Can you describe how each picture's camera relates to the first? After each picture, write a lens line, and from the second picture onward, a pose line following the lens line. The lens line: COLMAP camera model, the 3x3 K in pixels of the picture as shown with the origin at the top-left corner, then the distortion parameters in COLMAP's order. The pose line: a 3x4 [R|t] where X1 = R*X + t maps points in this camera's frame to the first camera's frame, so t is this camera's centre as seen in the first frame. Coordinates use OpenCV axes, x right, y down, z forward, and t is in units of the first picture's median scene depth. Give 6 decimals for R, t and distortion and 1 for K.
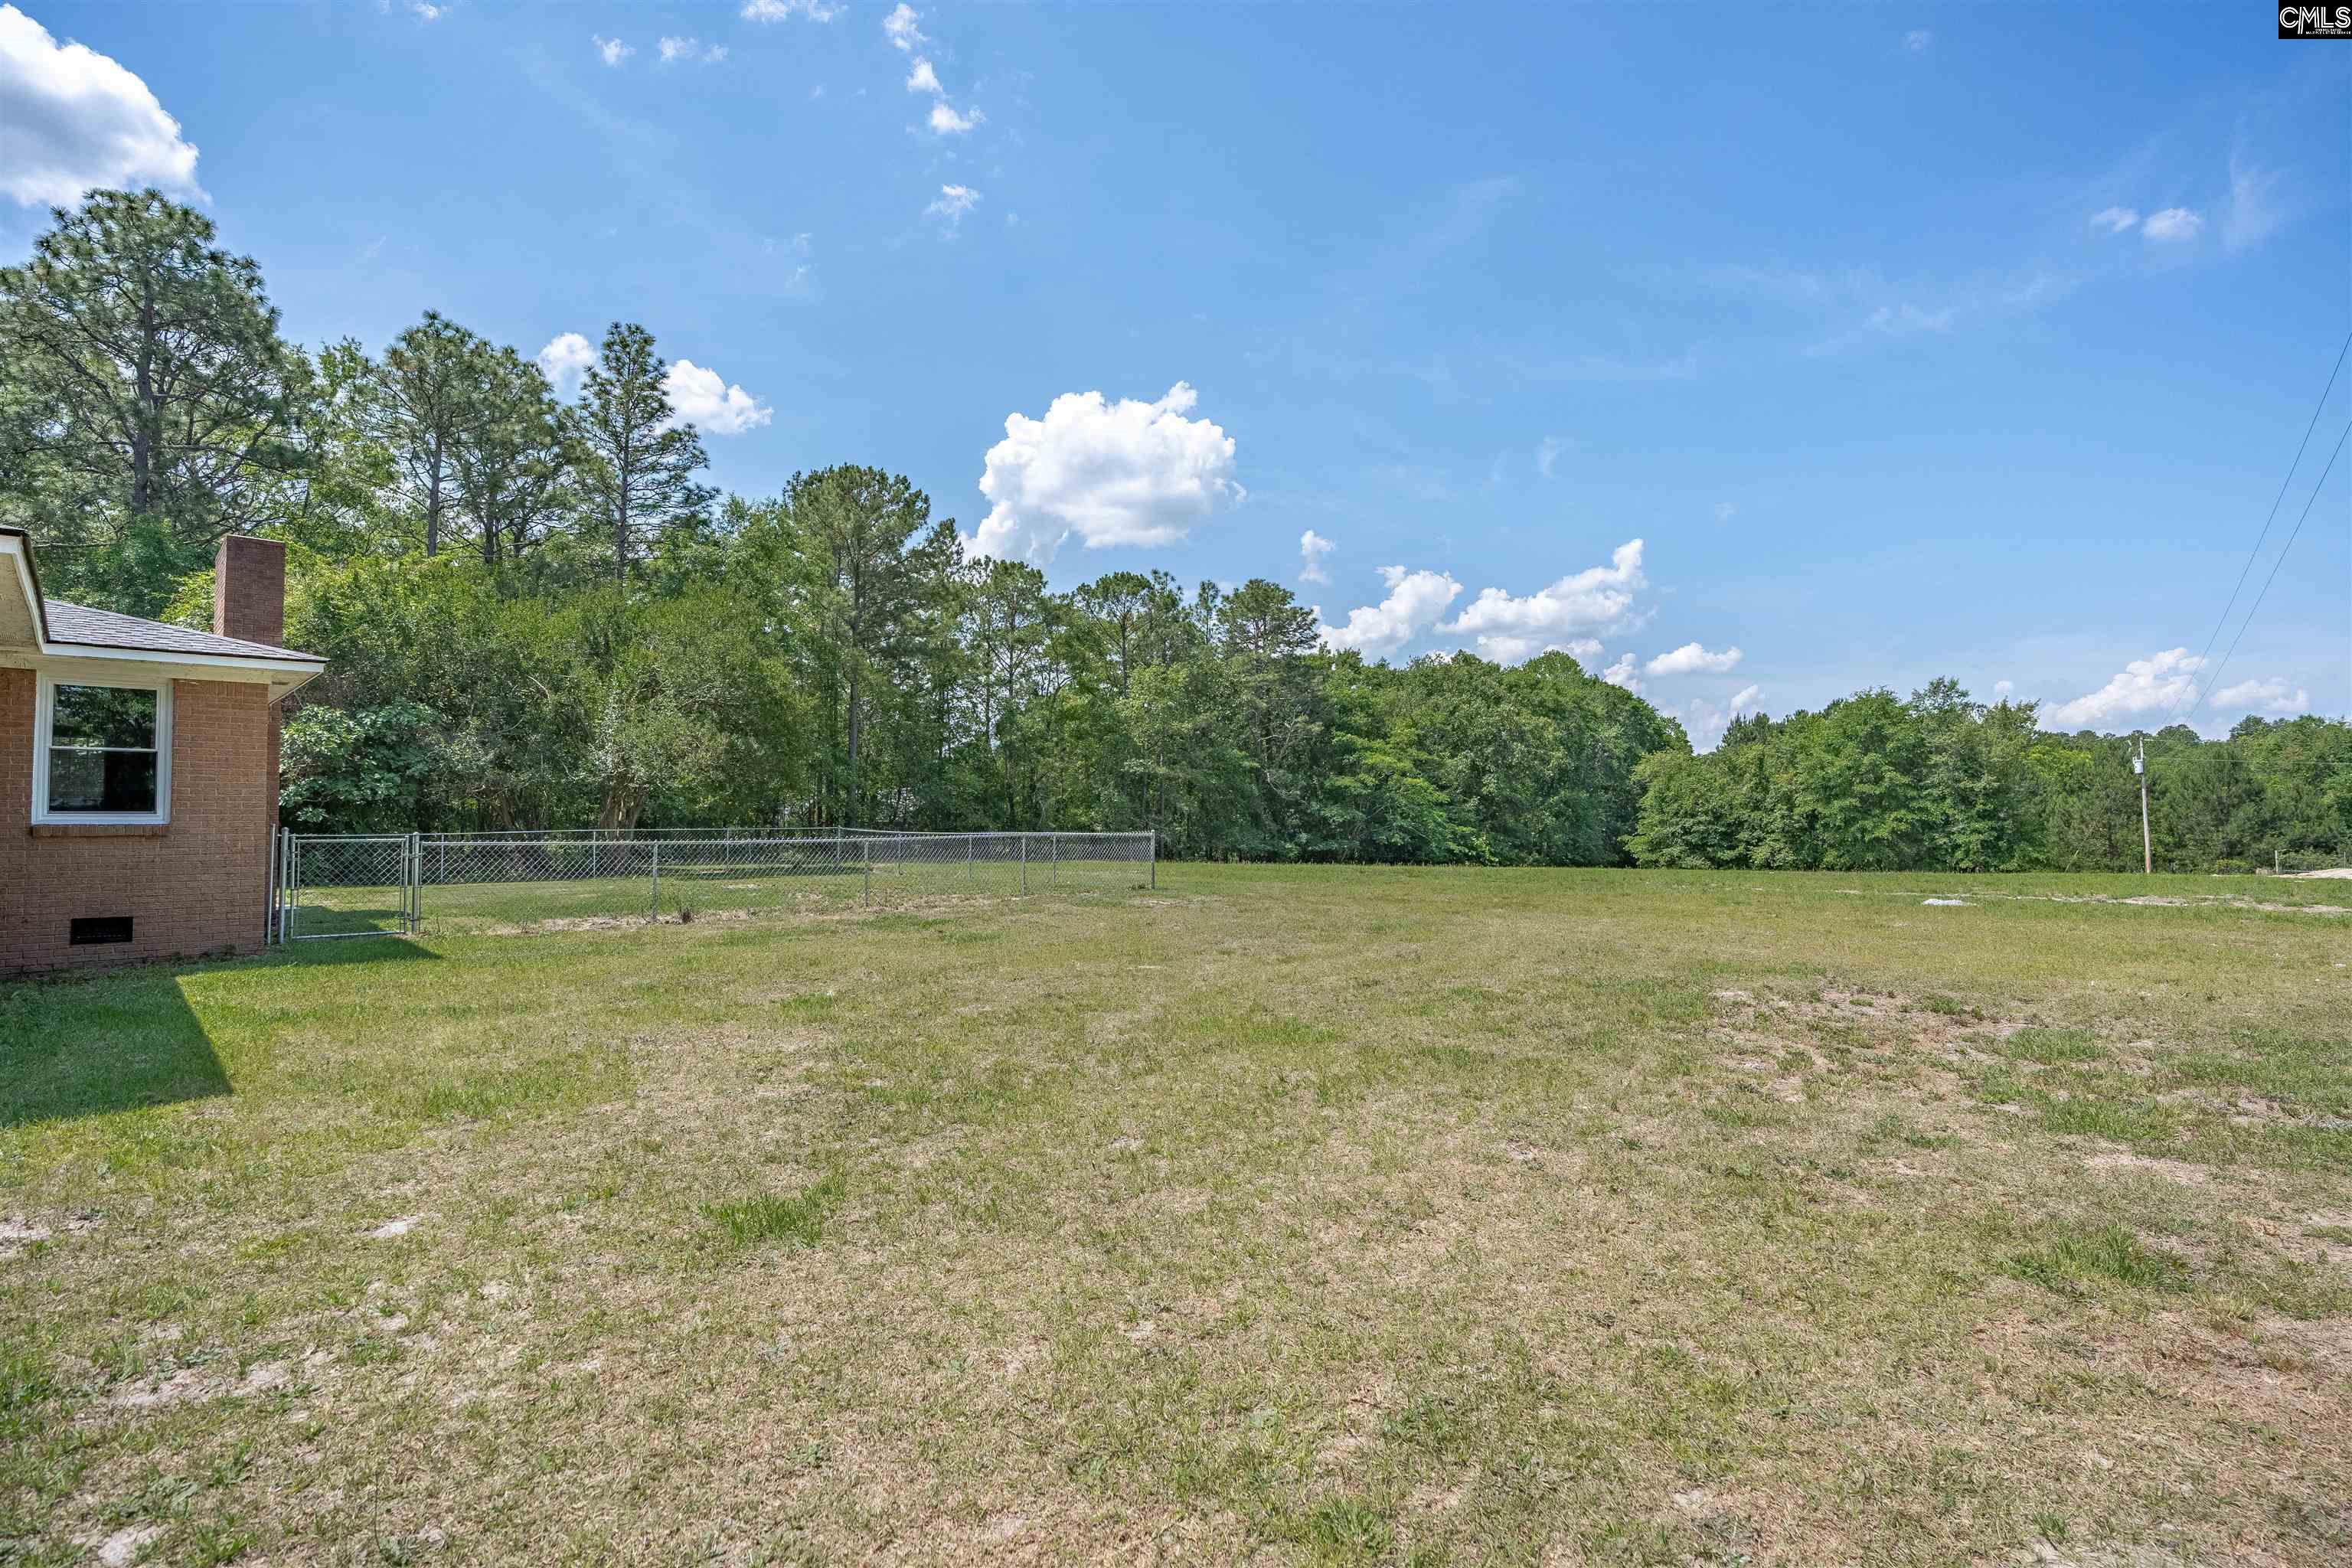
lens RADIAL K [[1090.7, 0, 1176.0], [0, 1090.7, 784.0], [0, 0, 1]] dist [-0.024613, 0.000725]
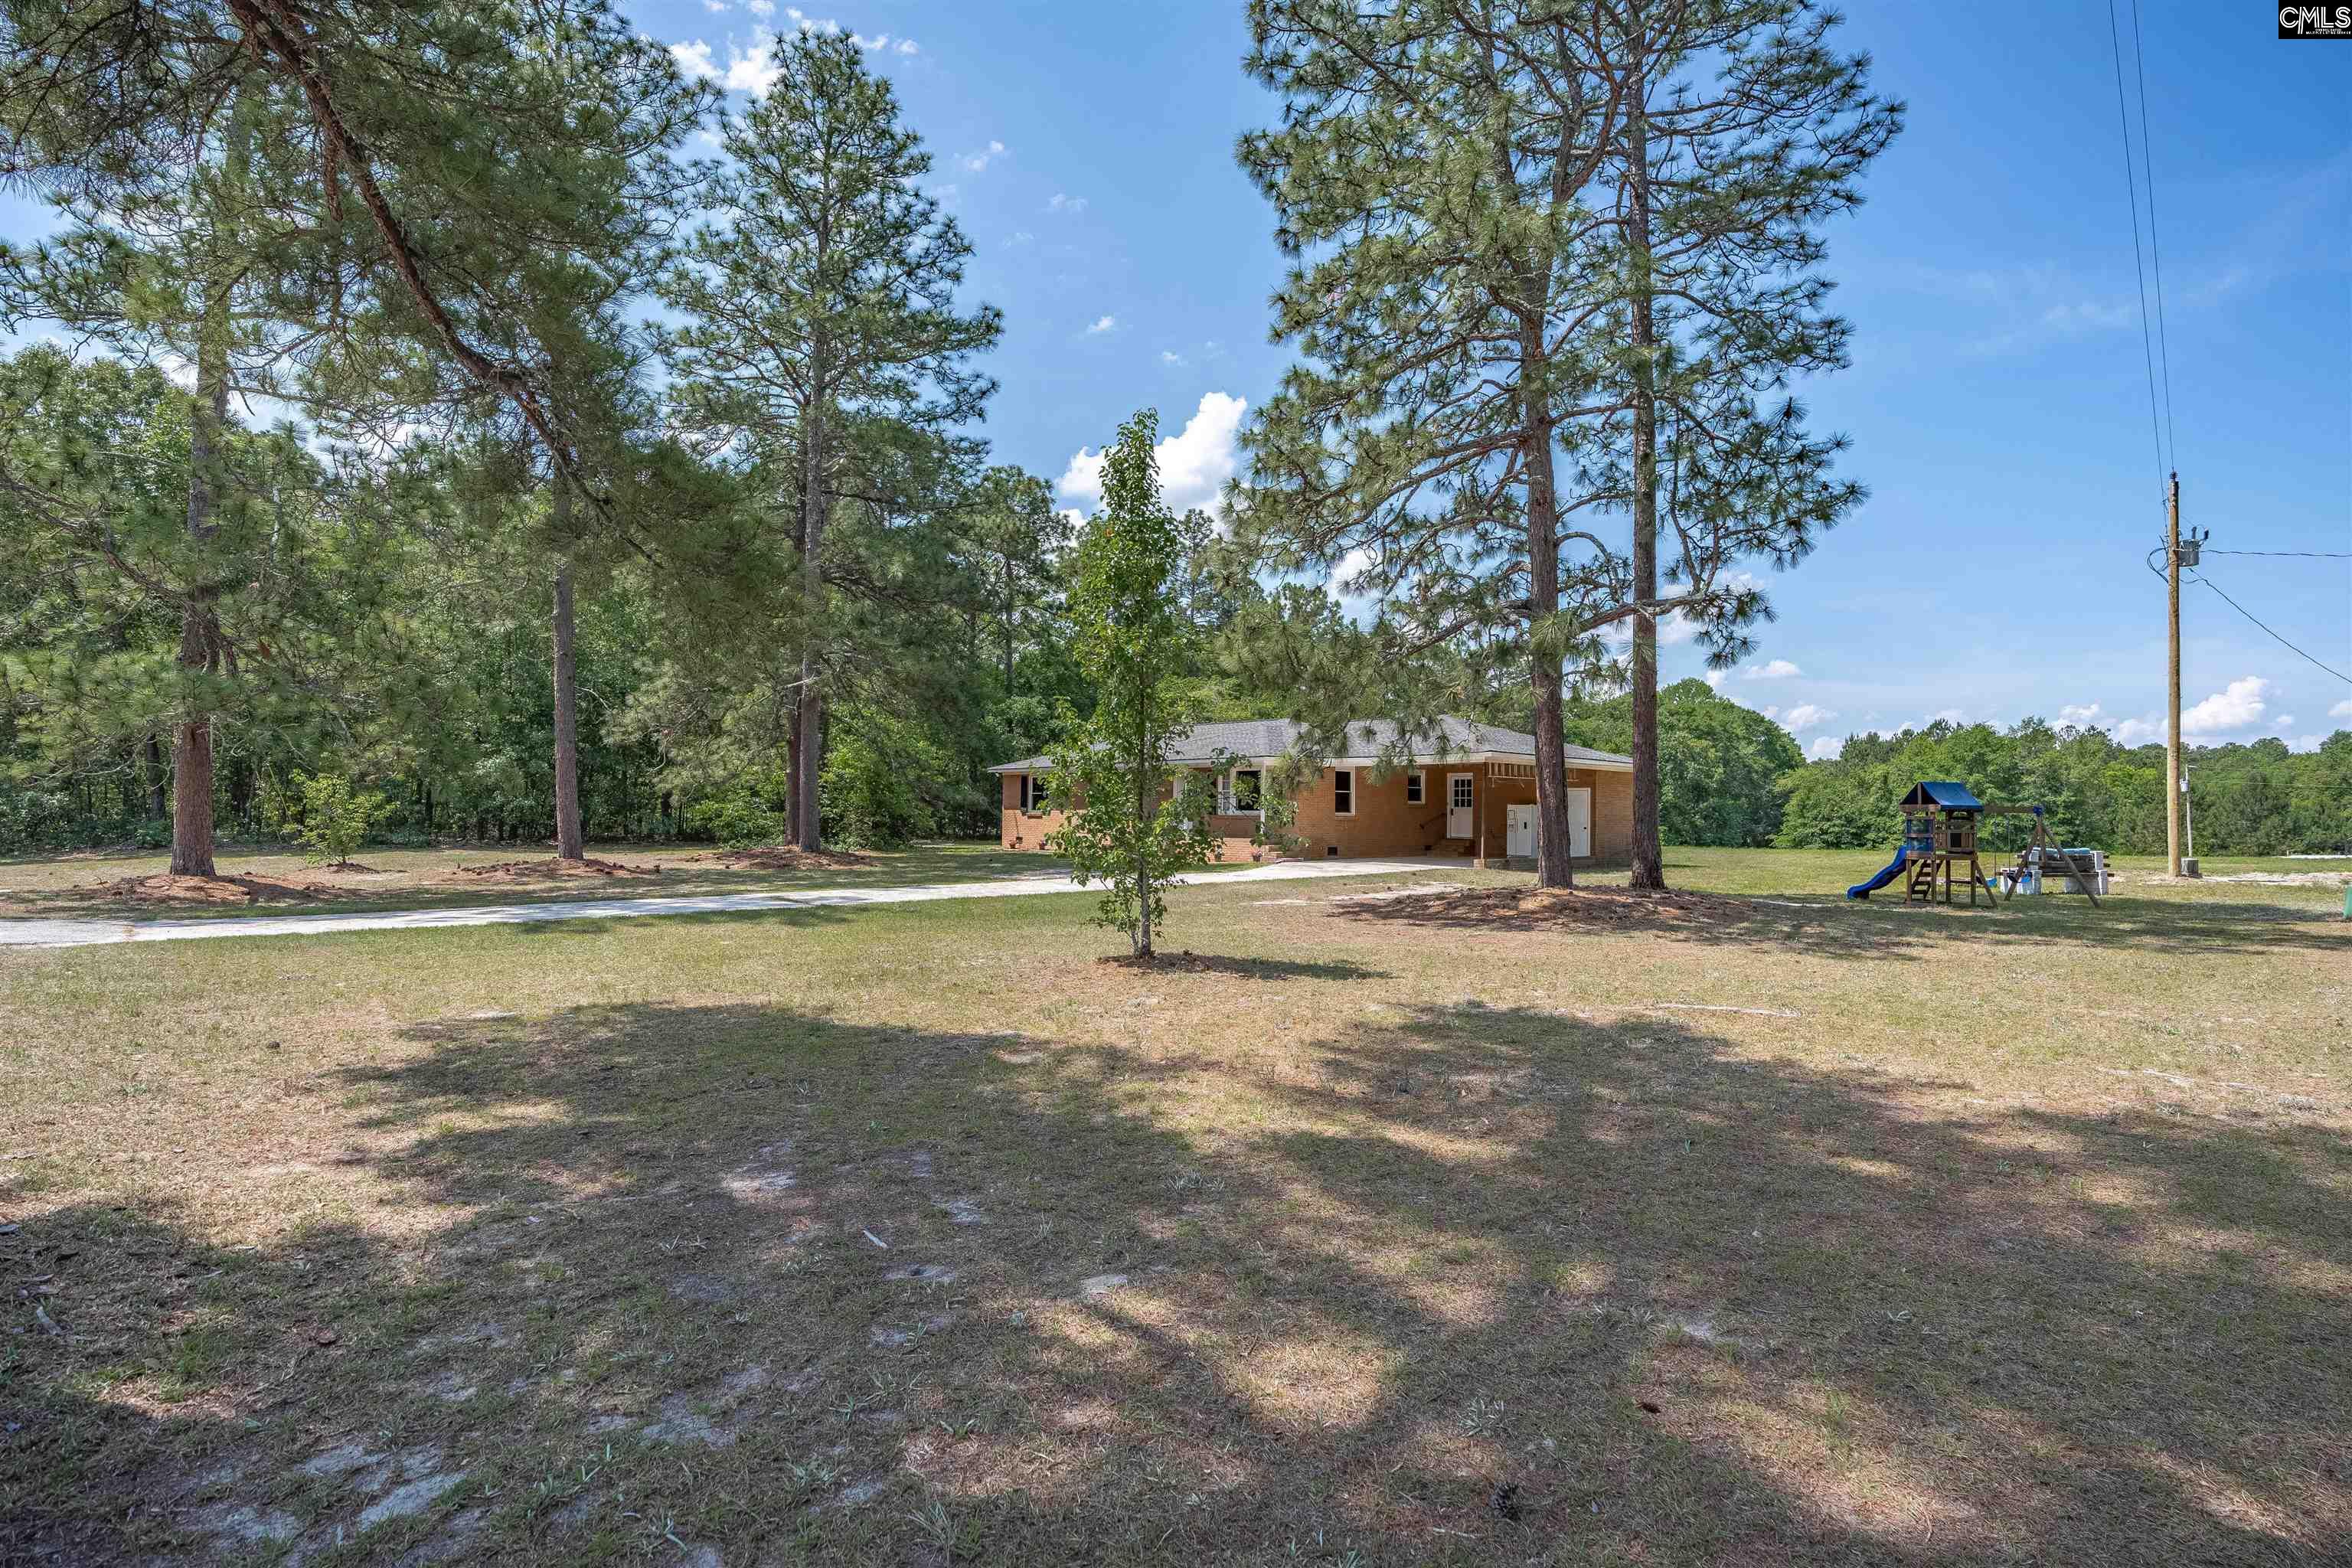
lens RADIAL K [[1090.7, 0, 1176.0], [0, 1090.7, 784.0], [0, 0, 1]] dist [-0.024613, 0.000725]
pose [[0.998372, 0.009076, -0.056303, -0.241527], [-0.008955, 0.999957, 0.002414, -0.009967], [0.056323, -0.001906, 0.998411, -0.344964]]
